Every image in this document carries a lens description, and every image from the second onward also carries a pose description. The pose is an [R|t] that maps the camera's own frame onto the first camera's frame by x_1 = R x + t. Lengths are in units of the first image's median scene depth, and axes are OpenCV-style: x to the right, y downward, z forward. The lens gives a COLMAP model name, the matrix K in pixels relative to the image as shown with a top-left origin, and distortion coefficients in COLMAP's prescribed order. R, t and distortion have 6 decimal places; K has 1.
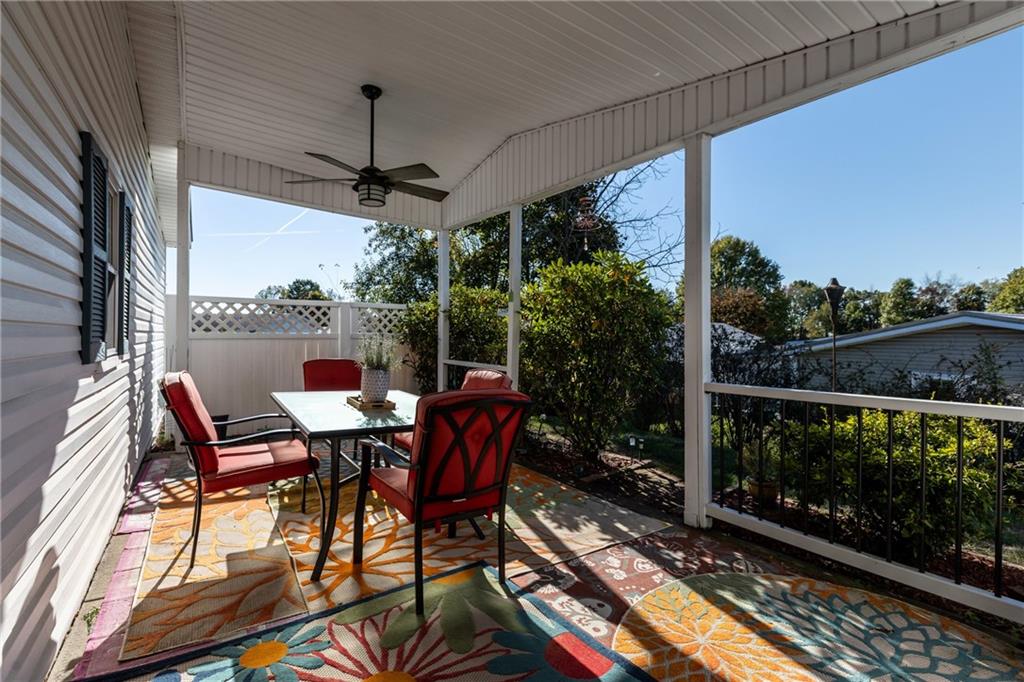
lens RADIAL K [[462.3, 0, 511.0], [0, 462.3, 334.0], [0, 0, 1]] dist [-0.000919, -0.000592]
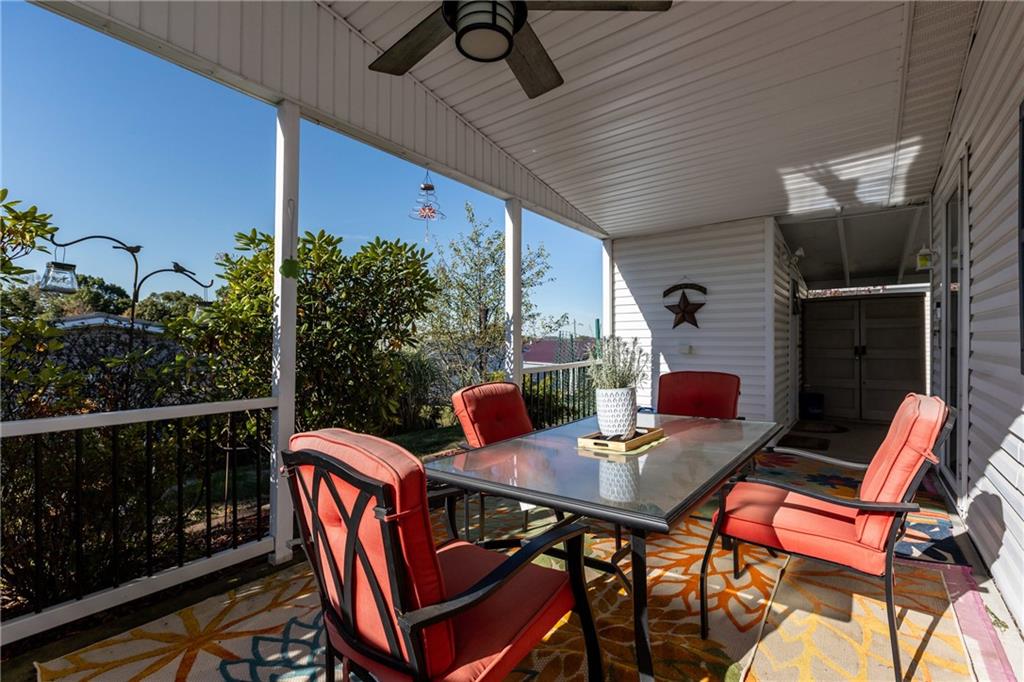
lens RADIAL K [[454.0, 0, 515.5], [0, 454.0, 333.7], [0, 0, 1]] dist [-0.000966, 0.000118]
pose [[-0.314726, 0.000911, 0.949182, -1.088435], [-0.000642, 0.999999, -0.001173, -0.010646], [-0.949182, -0.000978, -0.314726, 1.657131]]
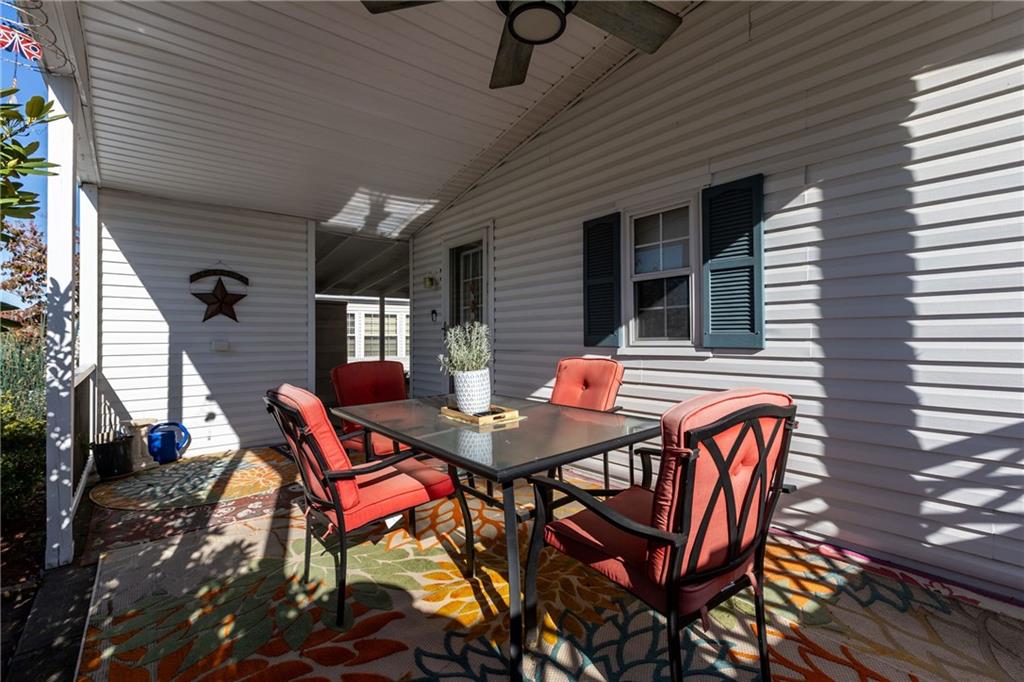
lens RADIAL K [[454.0, 0, 515.5], [0, 454.0, 333.7], [0, 0, 1]] dist [-0.000966, 0.000118]
pose [[-0.995423, -0.007155, -0.095298, -0.351949], [-0.005810, 0.999880, -0.014376, 0.027687], [0.095389, -0.013757, -0.995345, 2.147616]]
